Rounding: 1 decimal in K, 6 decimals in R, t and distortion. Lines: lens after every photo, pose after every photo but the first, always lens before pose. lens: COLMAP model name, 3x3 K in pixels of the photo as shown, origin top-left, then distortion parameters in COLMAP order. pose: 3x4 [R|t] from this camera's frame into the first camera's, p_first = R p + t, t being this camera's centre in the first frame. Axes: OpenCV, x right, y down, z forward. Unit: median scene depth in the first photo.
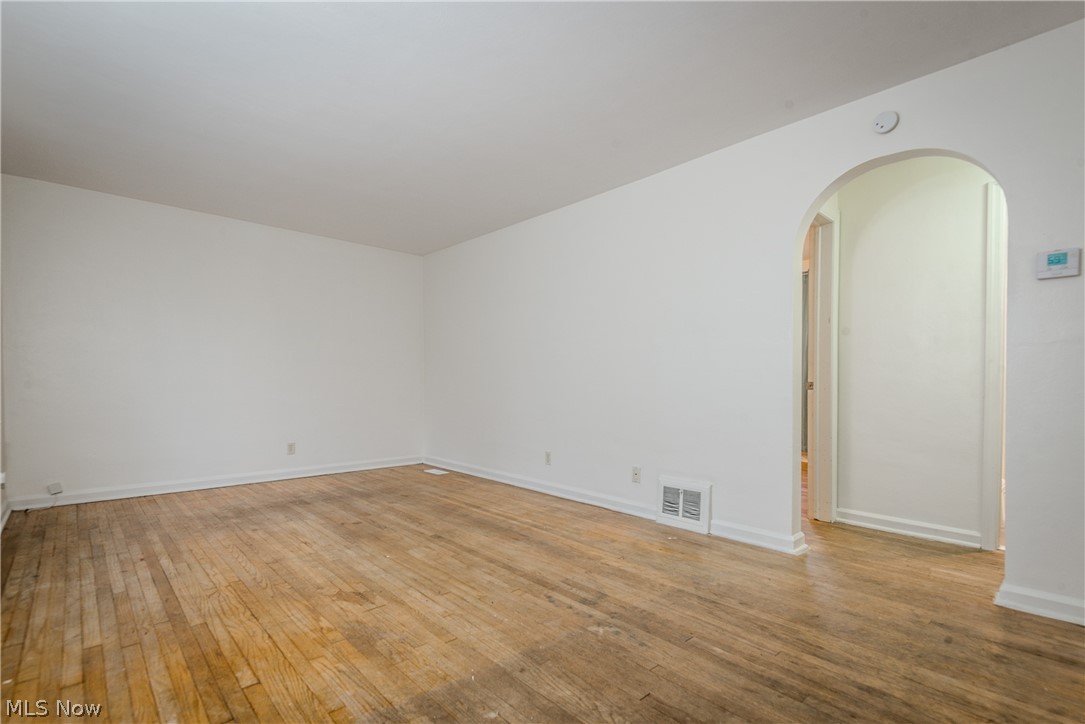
lens RADIAL K [[488.7, 0, 542.6], [0, 488.7, 371.2], [0, 0, 1]] dist [0.002585, 0.000083]
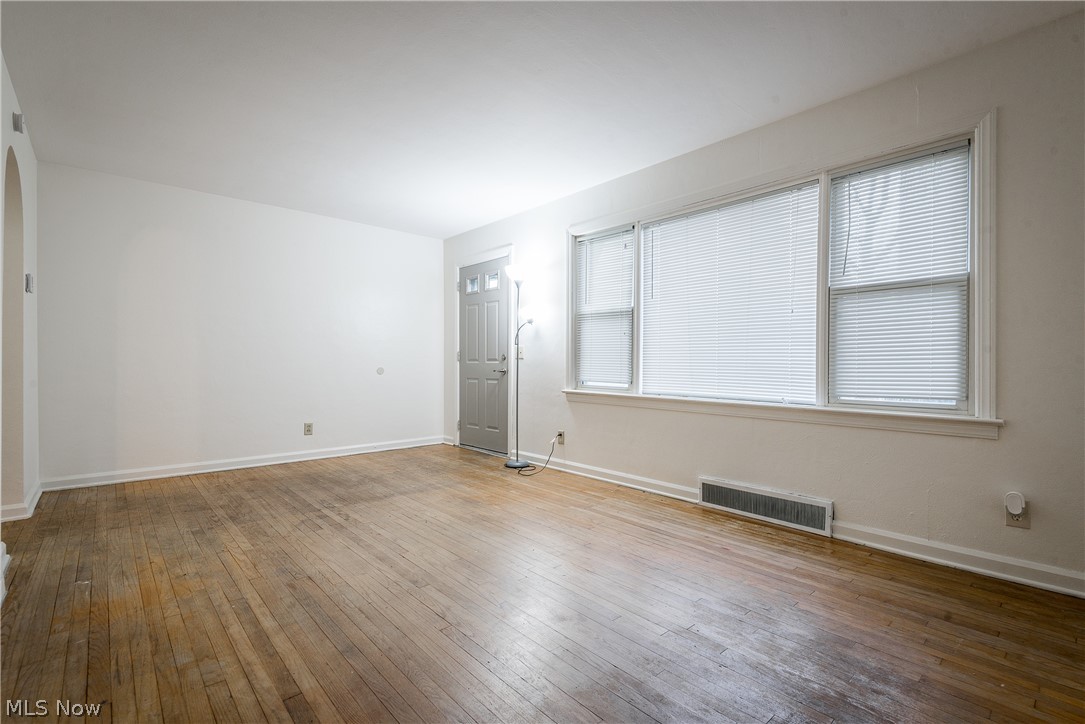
lens RADIAL K [[488.7, 0, 542.4], [0, 488.7, 367.1], [0, 0, 1]] dist [0.002585, 0.000083]
pose [[-0.999479, -0.011531, 0.030152, -0.562515], [-0.012137, 0.999726, -0.019994, 0.057438], [-0.029913, -0.020350, -0.999345, 2.326247]]
